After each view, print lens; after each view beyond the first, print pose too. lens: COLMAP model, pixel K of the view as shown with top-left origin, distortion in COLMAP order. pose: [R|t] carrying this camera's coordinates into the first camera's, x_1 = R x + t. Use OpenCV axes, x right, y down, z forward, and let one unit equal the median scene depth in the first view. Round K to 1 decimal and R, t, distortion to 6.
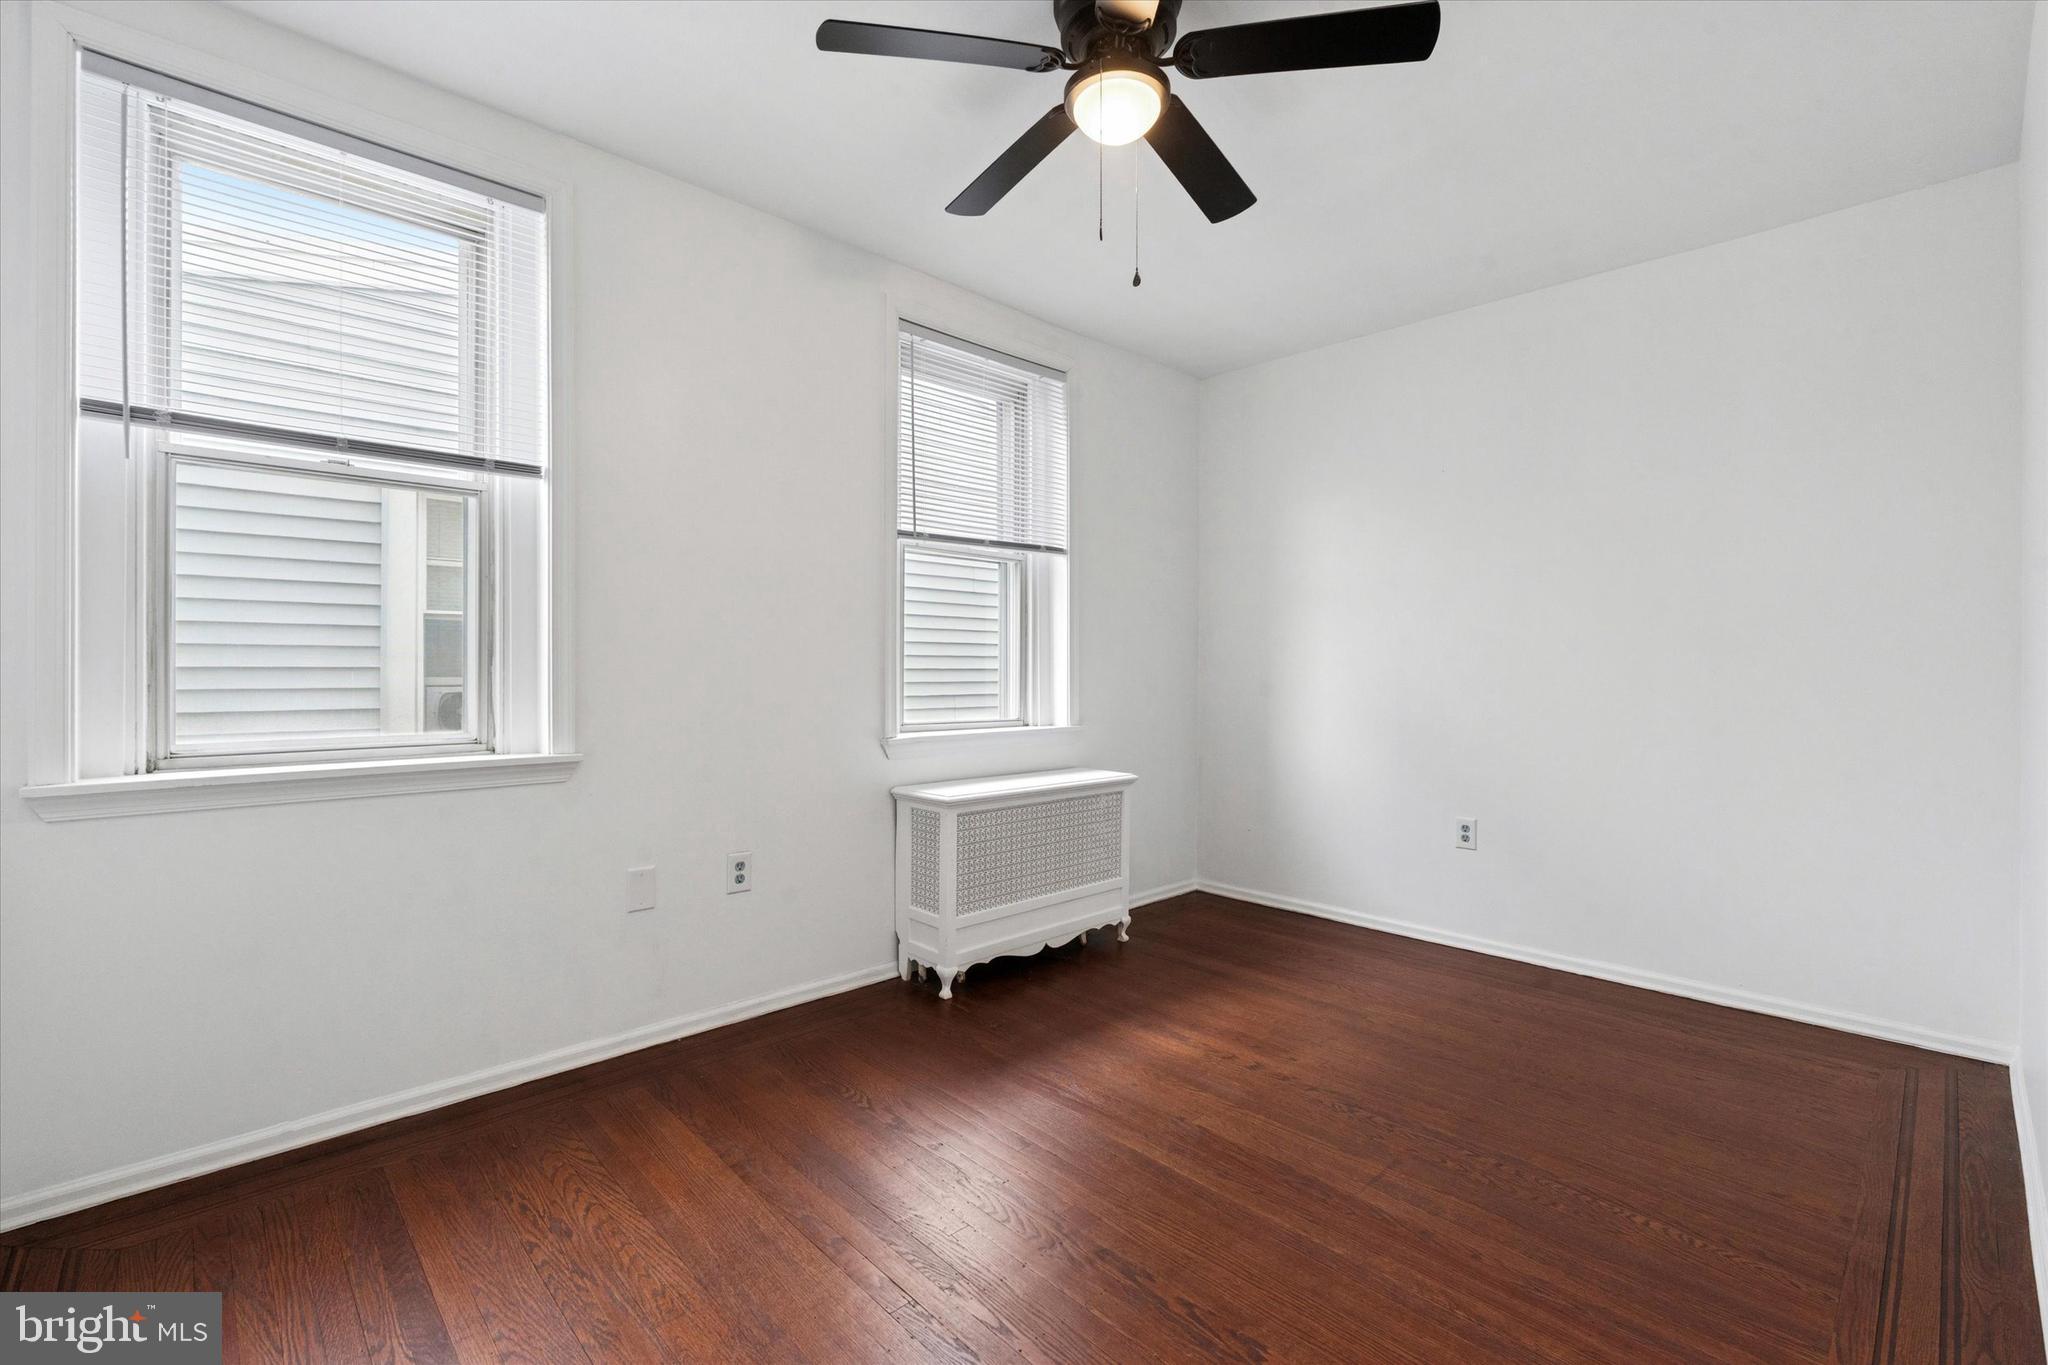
lens RADIAL K [[905.9, 0, 1017.0], [0, 905.9, 671.0], [0, 0, 1]] dist [-0.005653, 0.001104]
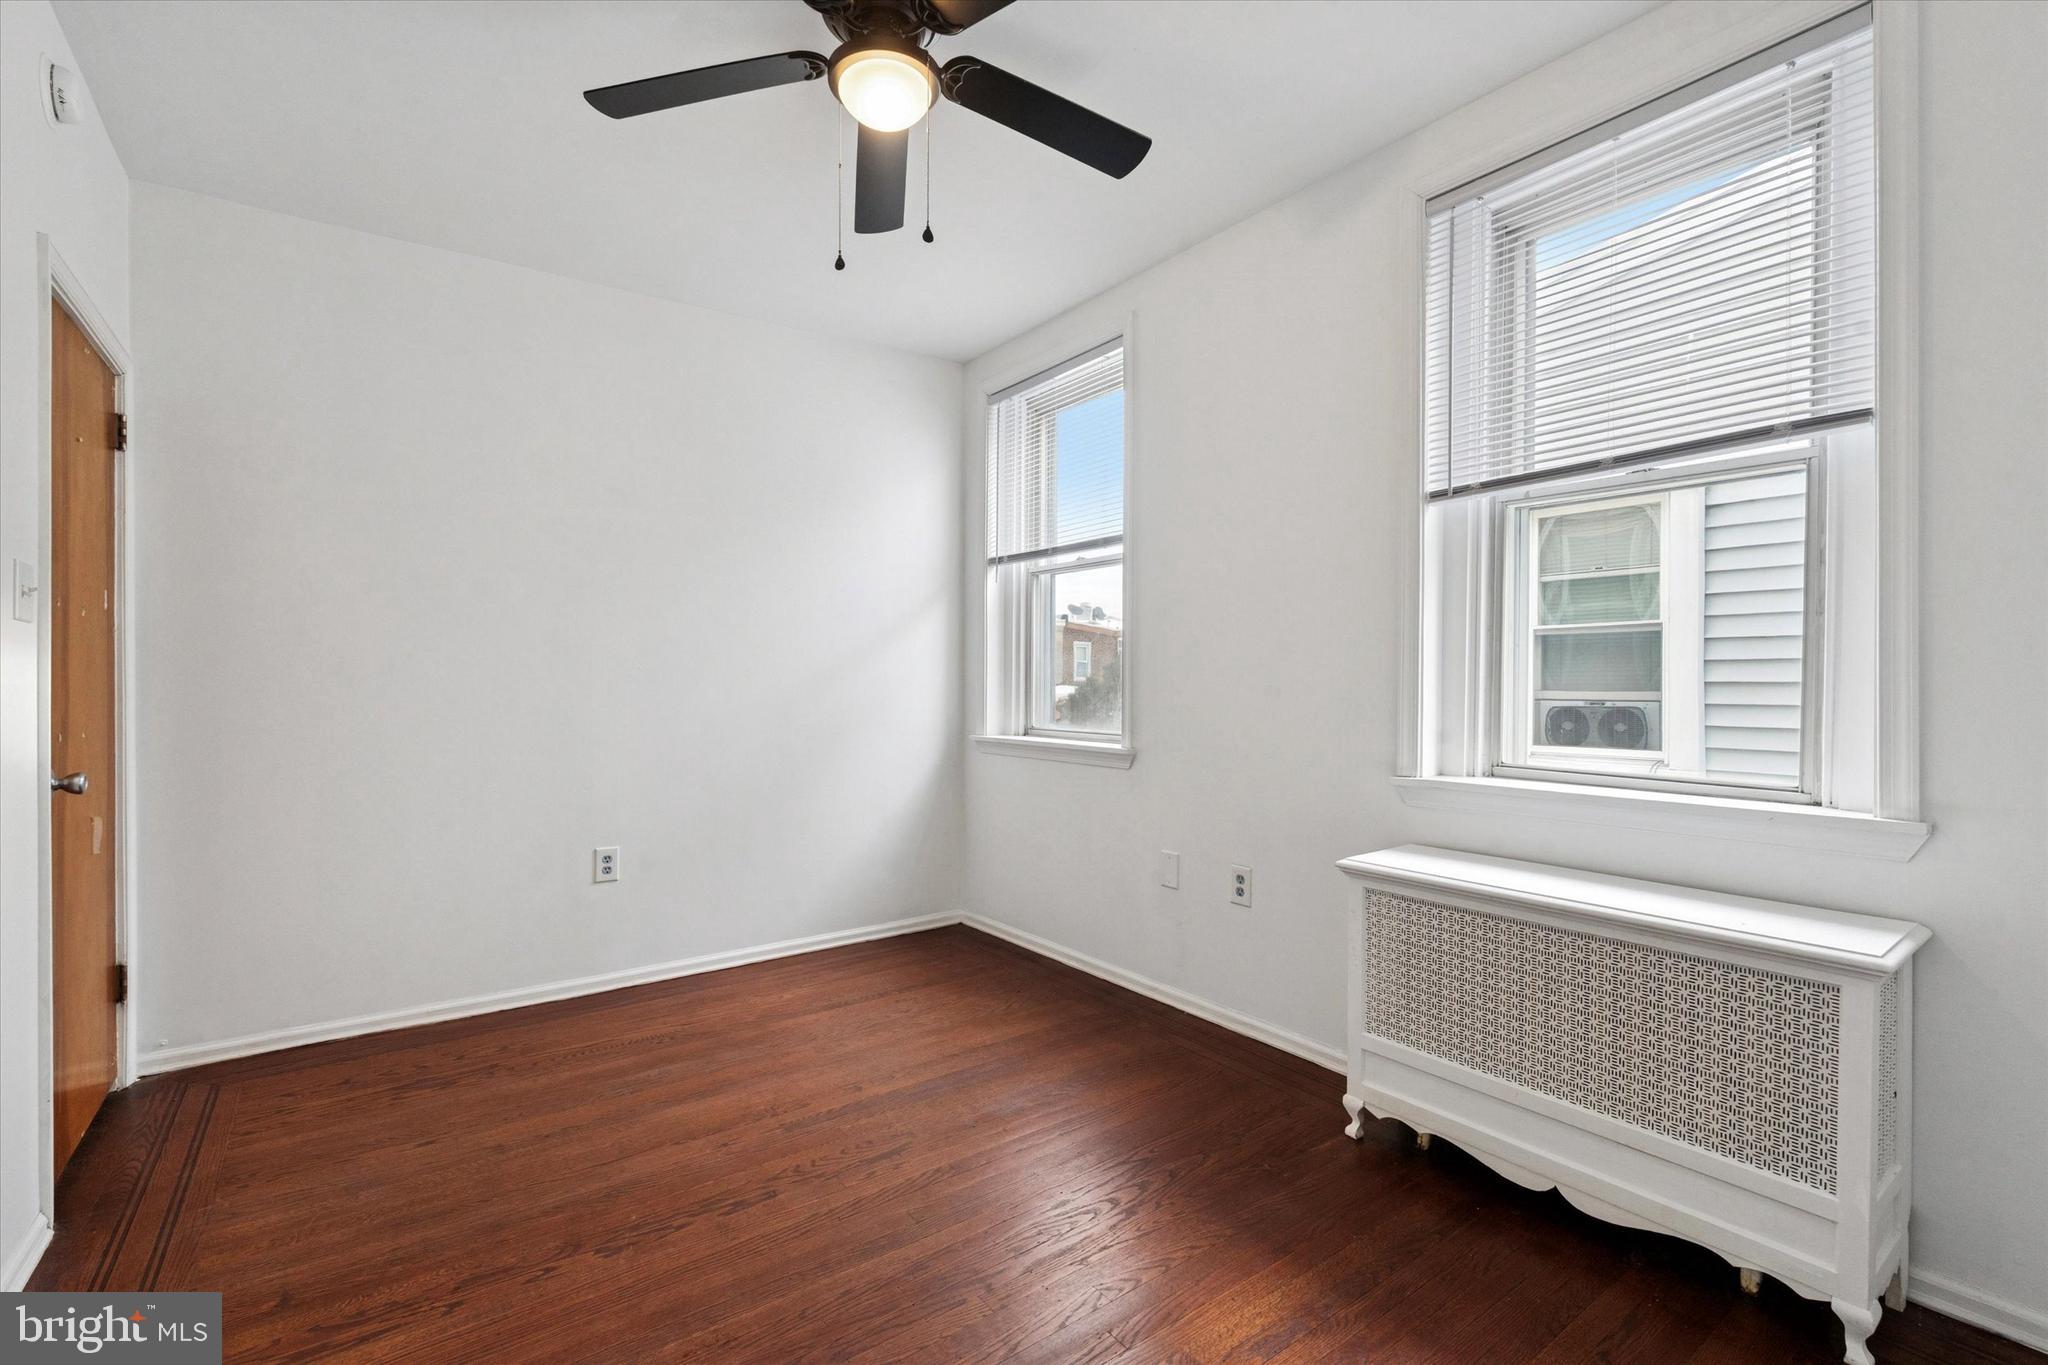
lens RADIAL K [[905.9, 0, 1024.4], [0, 905.9, 680.3], [0, 0, 1]] dist [-0.005653, 0.001104]
pose [[-0.125792, -0.001684, -0.992055, 0.725039], [-0.001608, 0.999998, -0.001493, -0.004252], [0.992055, 0.001408, -0.125794, 0.886189]]
